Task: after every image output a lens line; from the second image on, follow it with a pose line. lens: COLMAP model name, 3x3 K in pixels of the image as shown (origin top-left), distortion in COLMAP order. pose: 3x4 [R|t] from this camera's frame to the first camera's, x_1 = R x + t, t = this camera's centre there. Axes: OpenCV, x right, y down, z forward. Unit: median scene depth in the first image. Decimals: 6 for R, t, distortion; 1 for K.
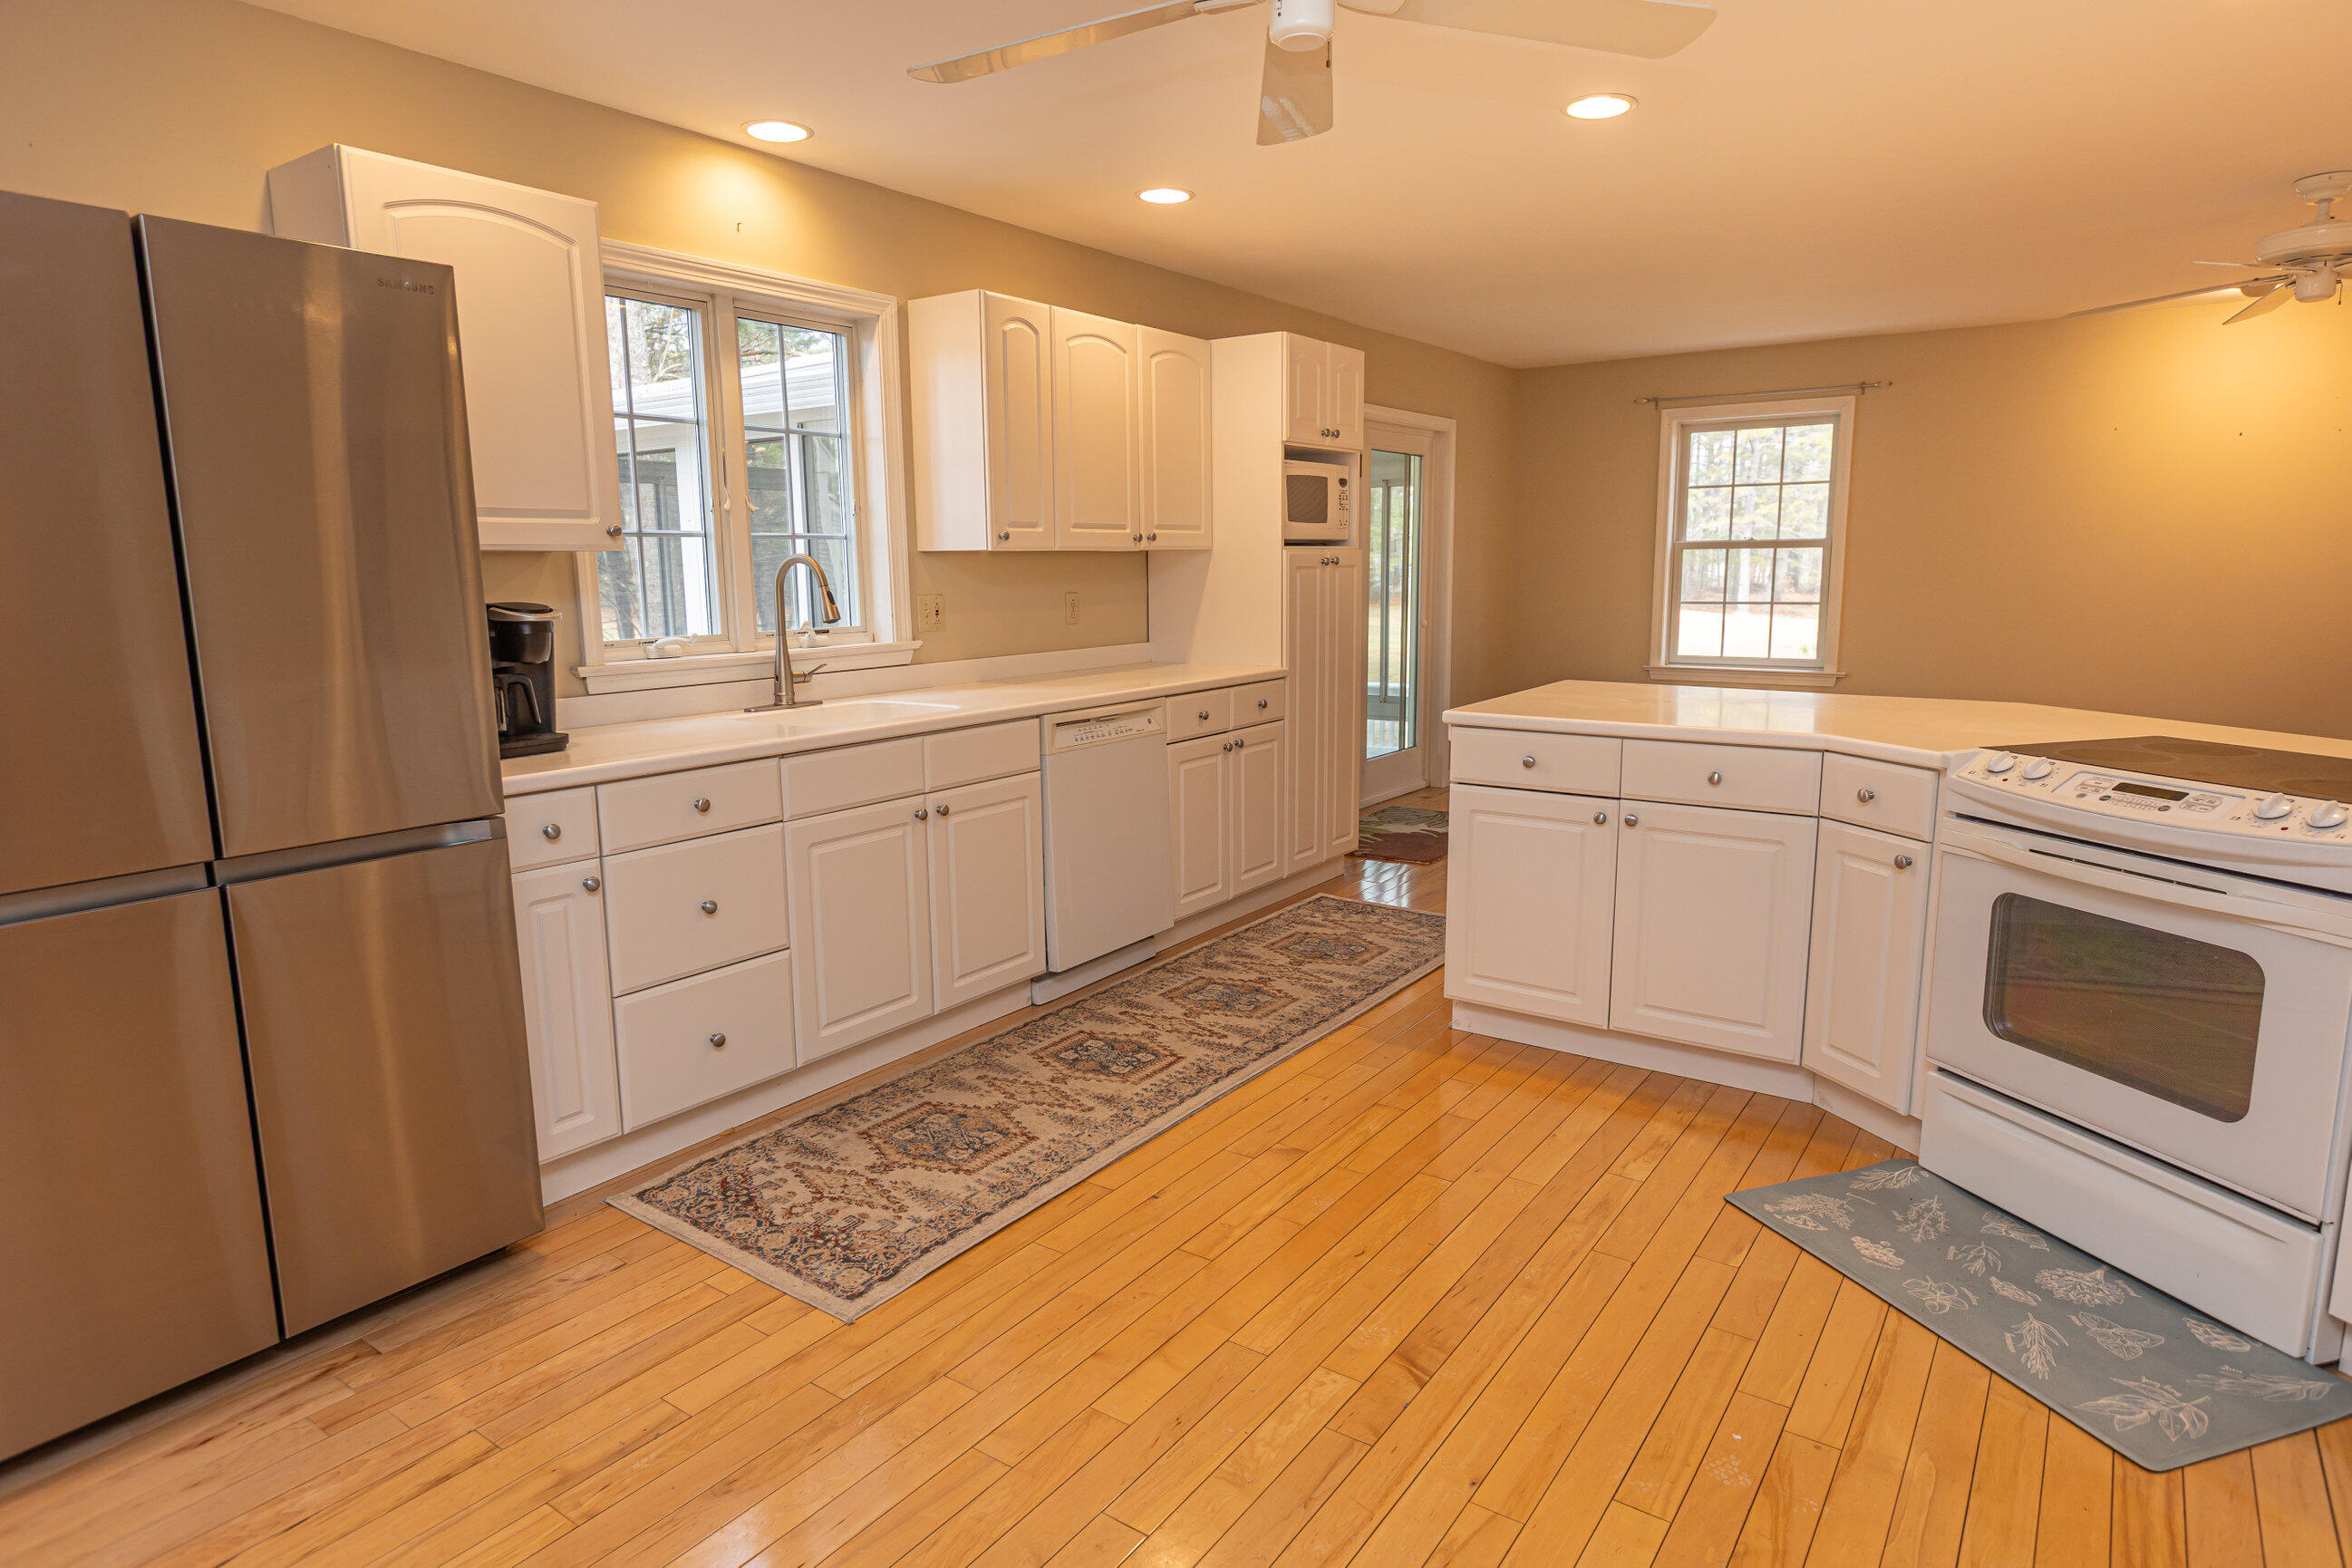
lens RADIAL K [[1352.2, 0, 1175.9], [0, 1352.2, 779.1], [0, 0, 1]] dist [0.013751, -0.002347]
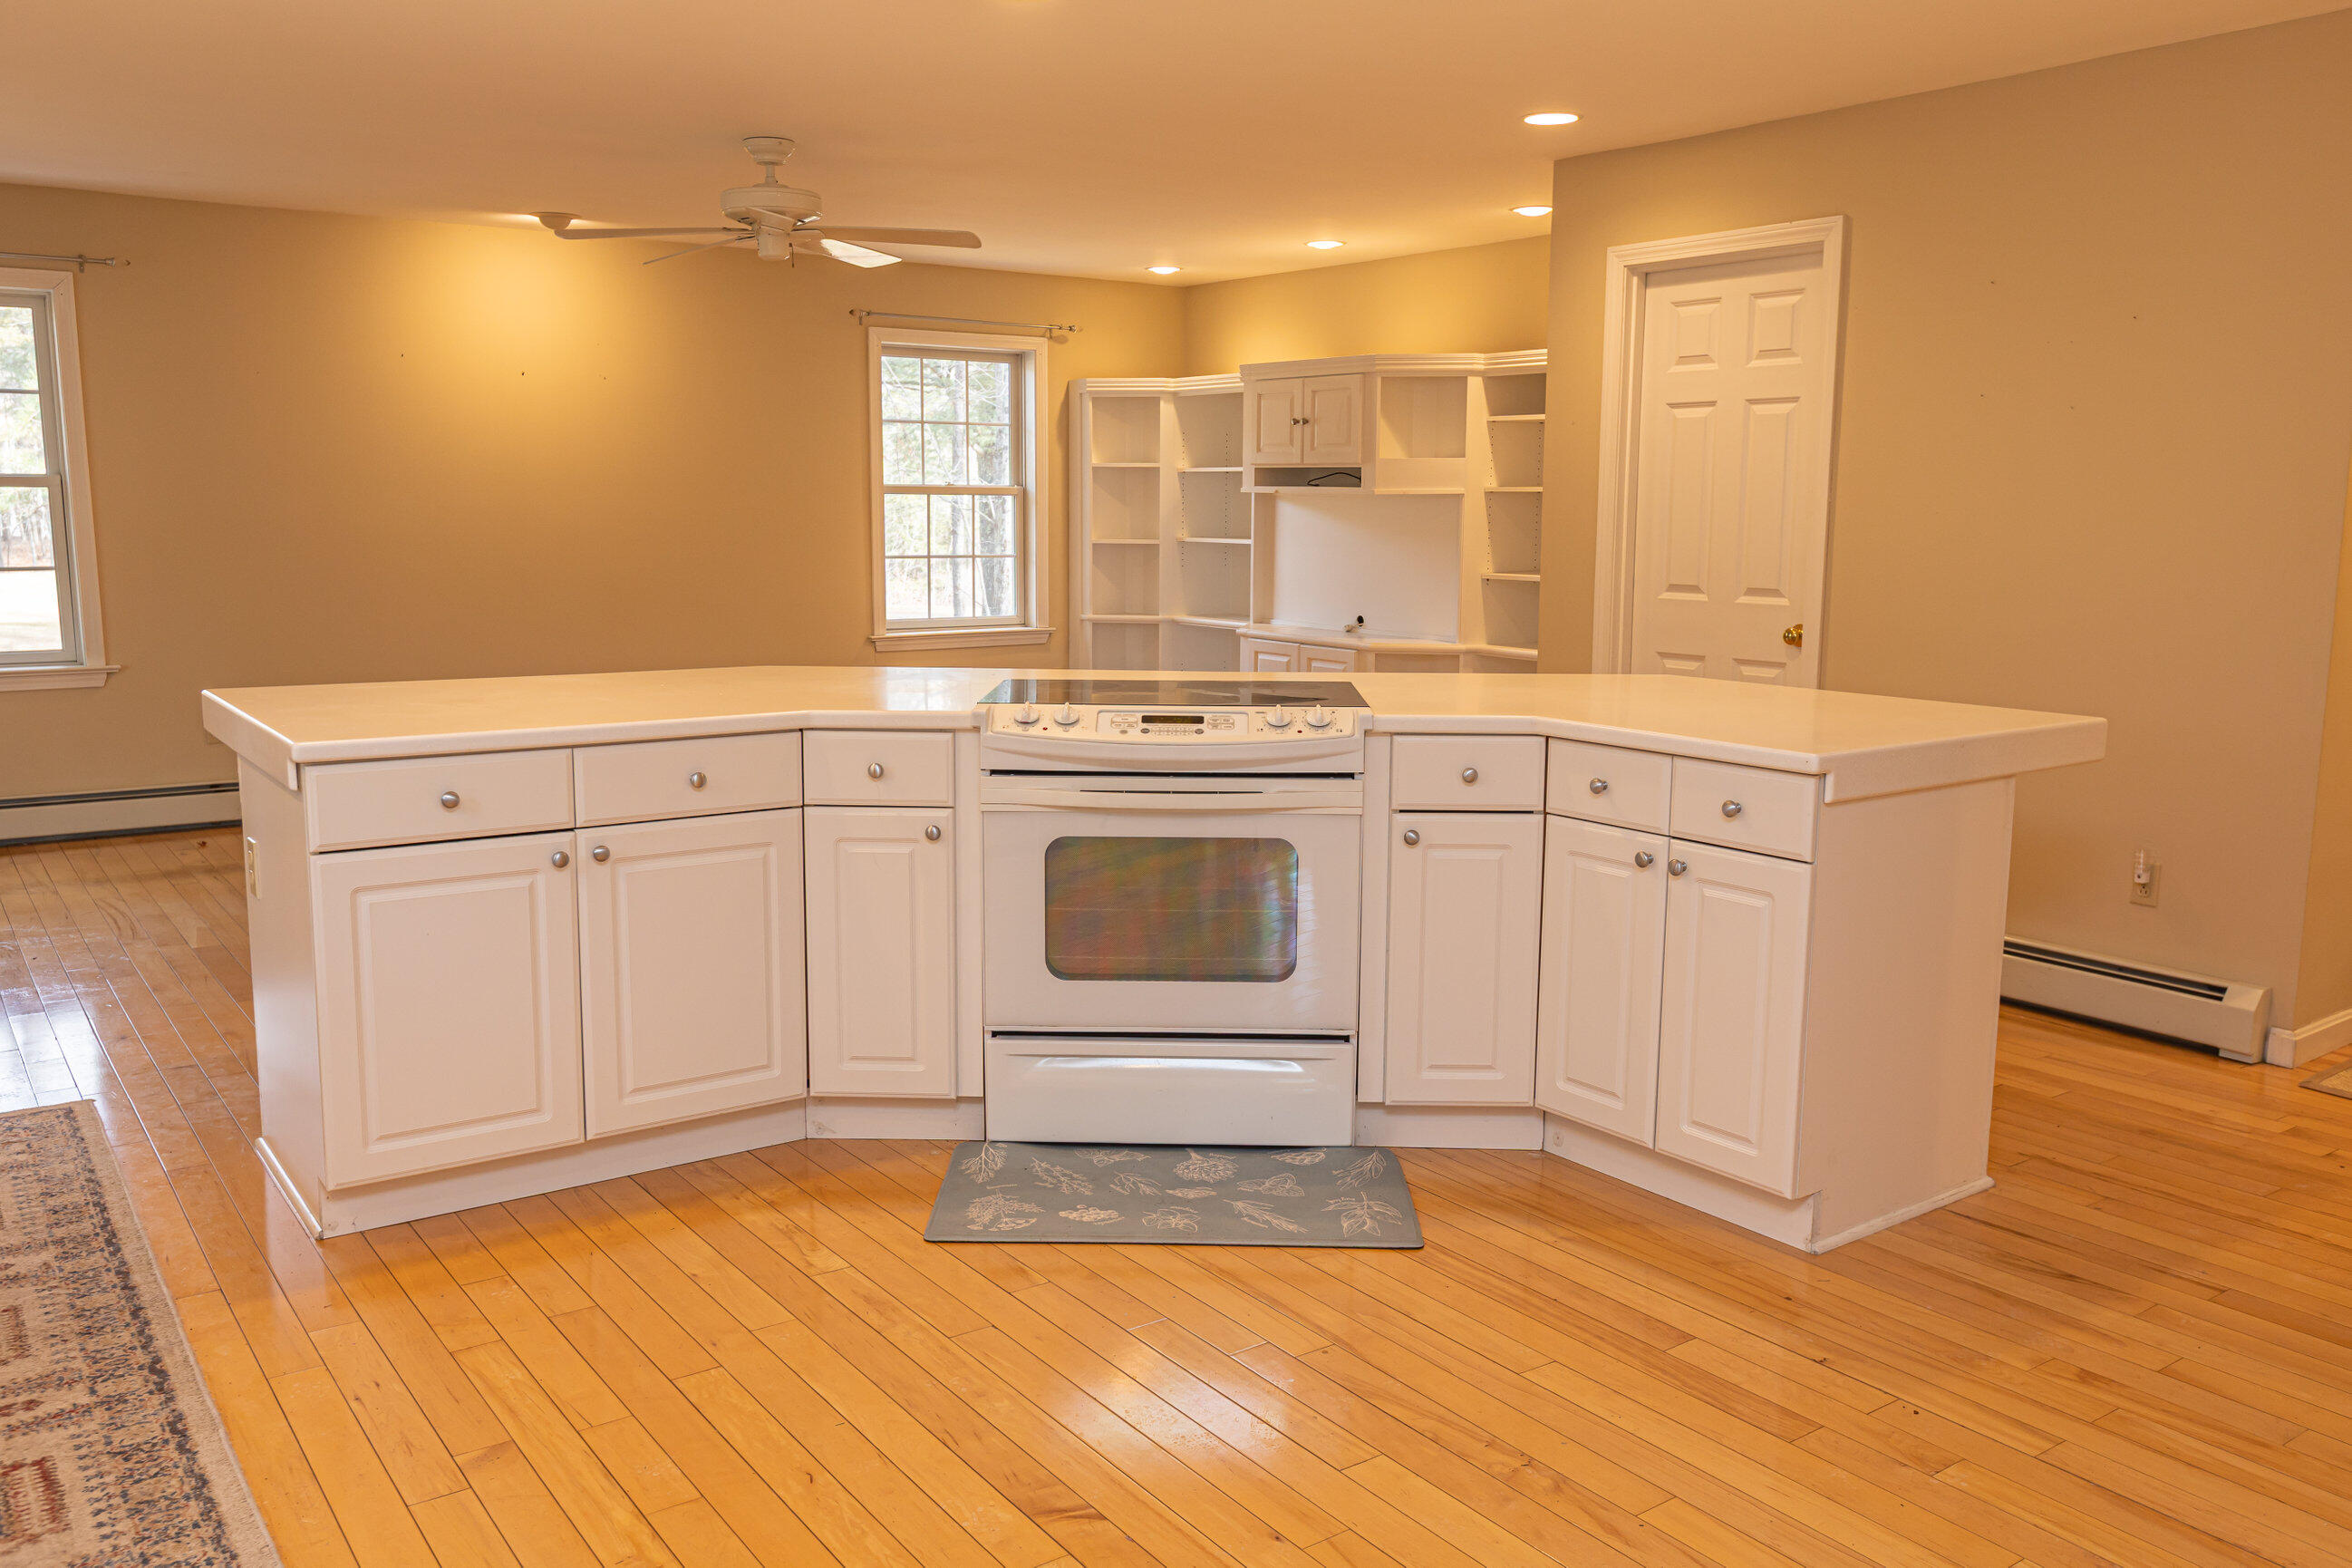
lens RADIAL K [[1843.5, 0, 1185.7], [0, 1843.5, 801.4], [0, 0, 1]] dist [-0.001596, -0.000123]
pose [[0.322970, -0.142340, 0.935644, -0.478527], [0.143398, 0.984571, 0.100285, -0.050627], [-0.935482, 0.101781, 0.338399, 0.325962]]
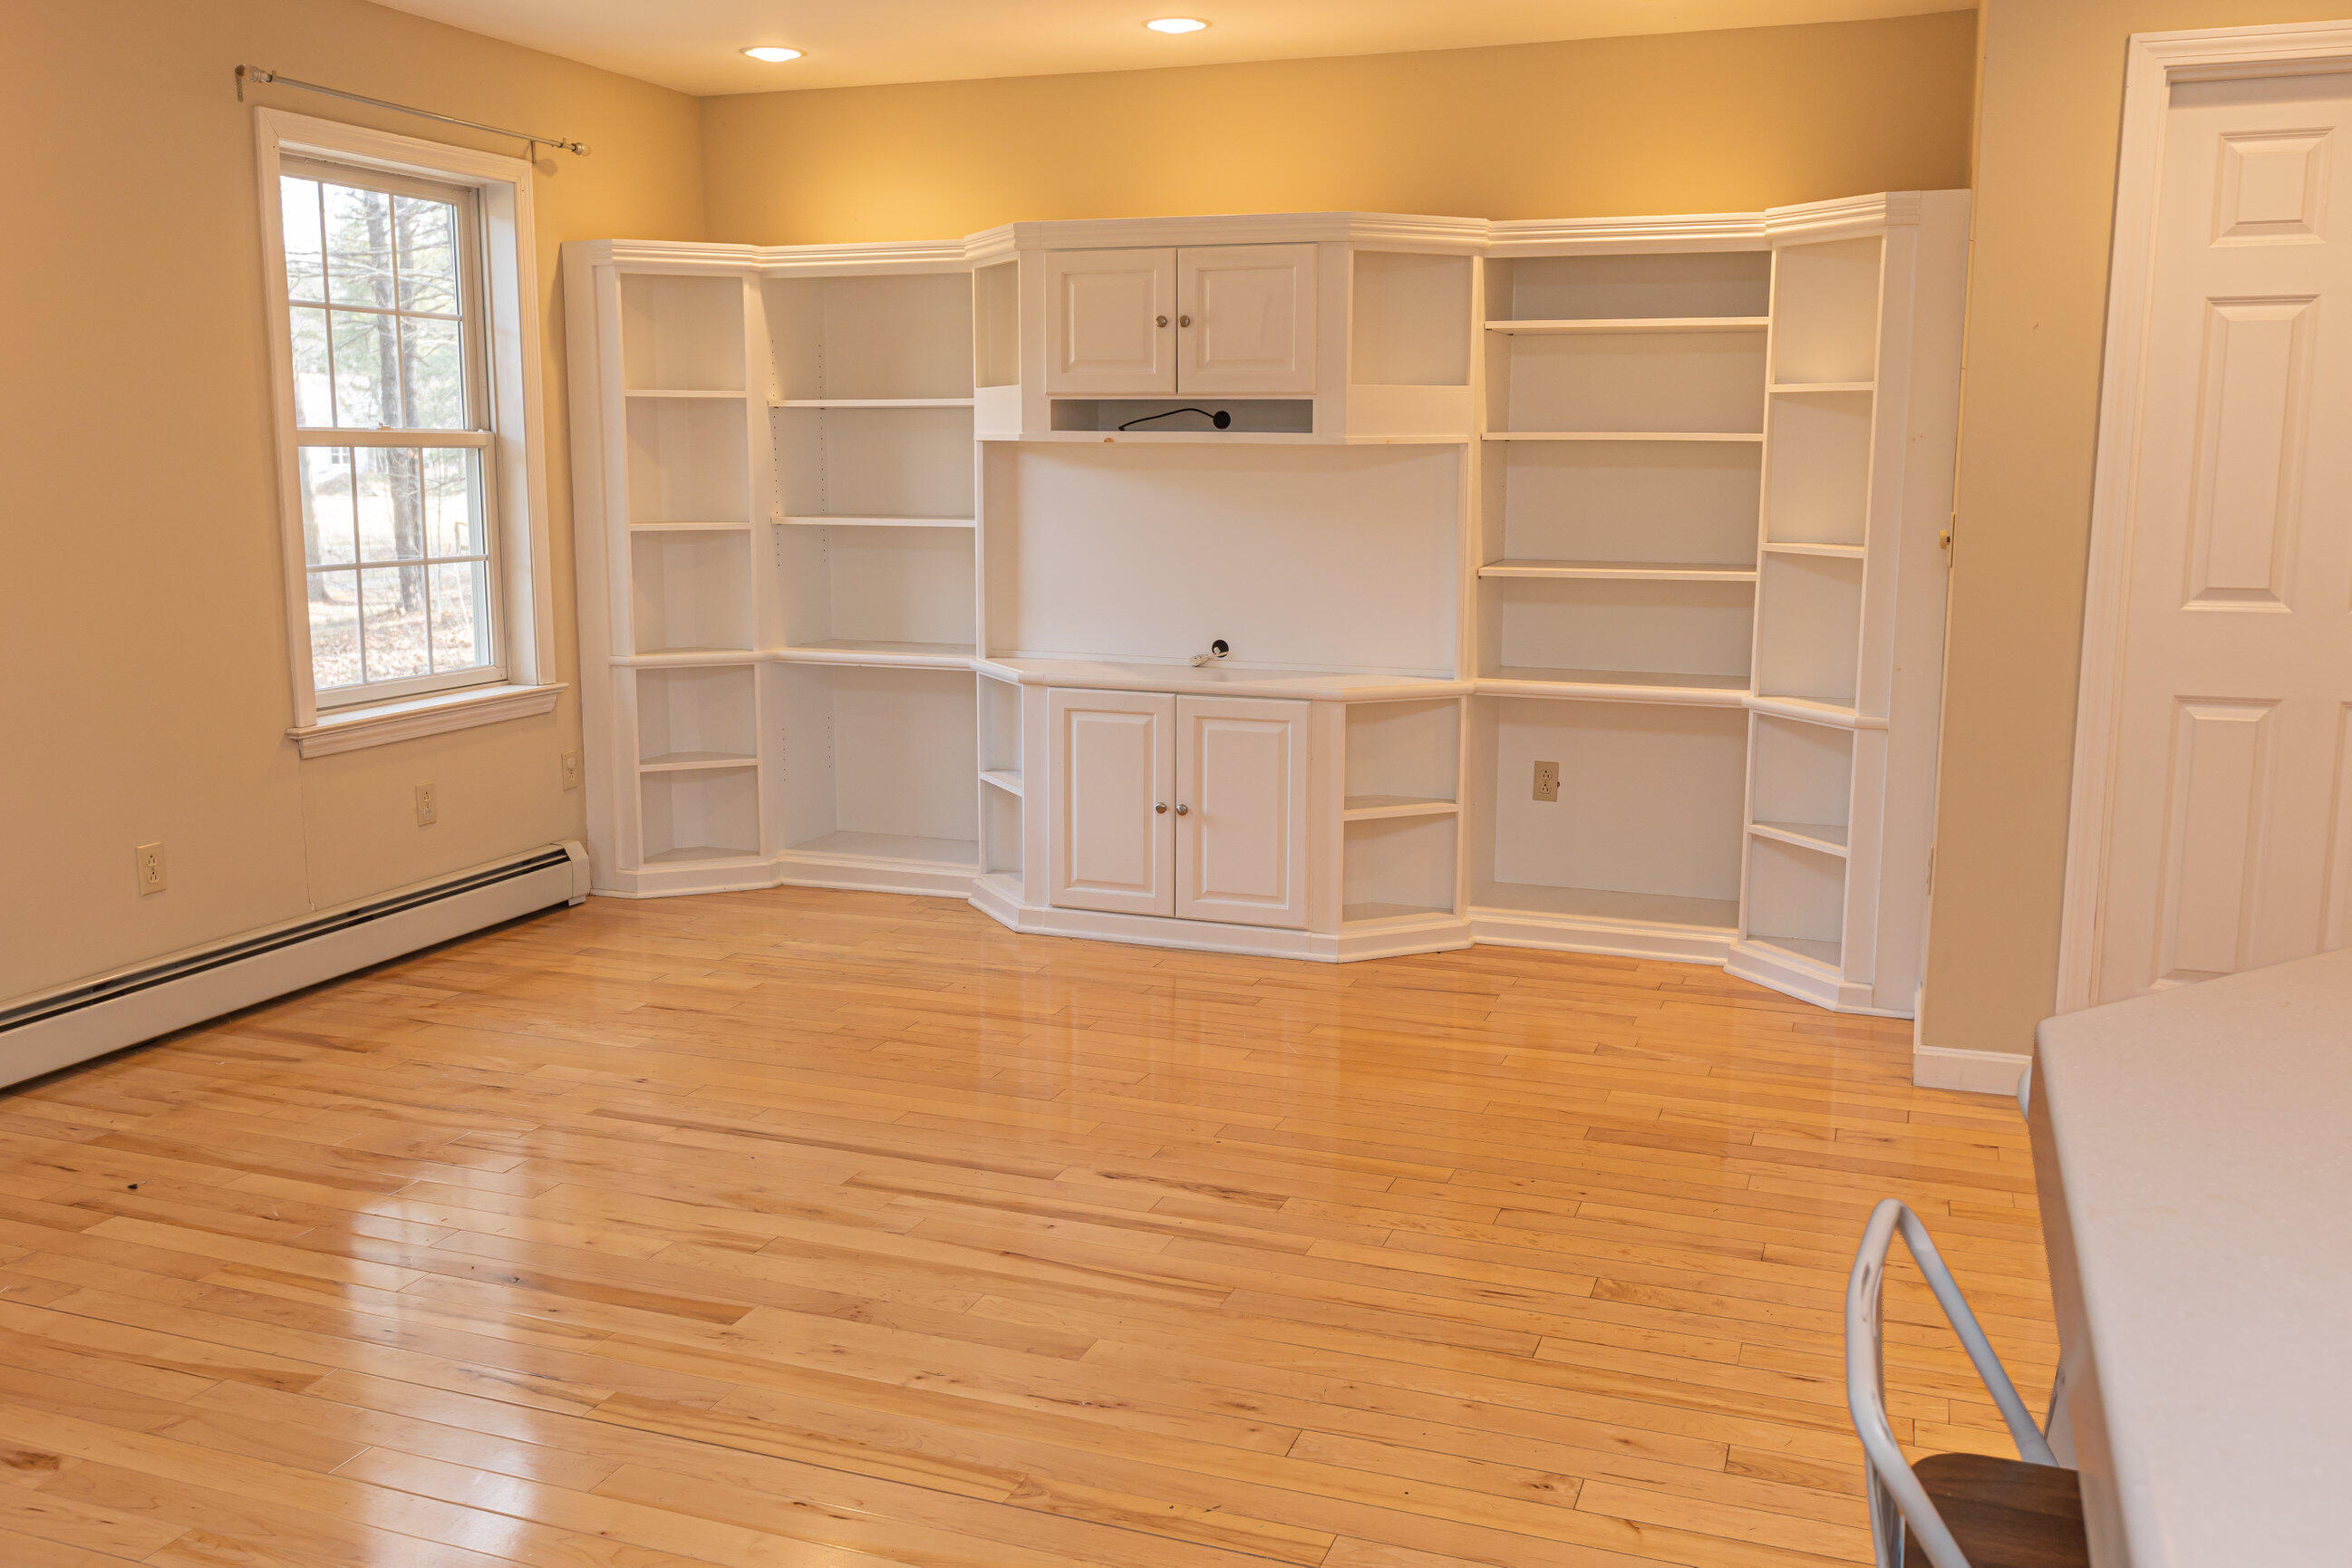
lens RADIAL K [[2013.5, 0, 1168.7], [0, 2013.5, 791.9], [0, 0, 1]] dist [0.003675, -0.009768]
pose [[-0.250362, -0.153269, 0.955943, 0.274776], [0.156104, 0.968079, 0.196098, -0.214157], [-0.955484, 0.198323, -0.218444, 1.273130]]
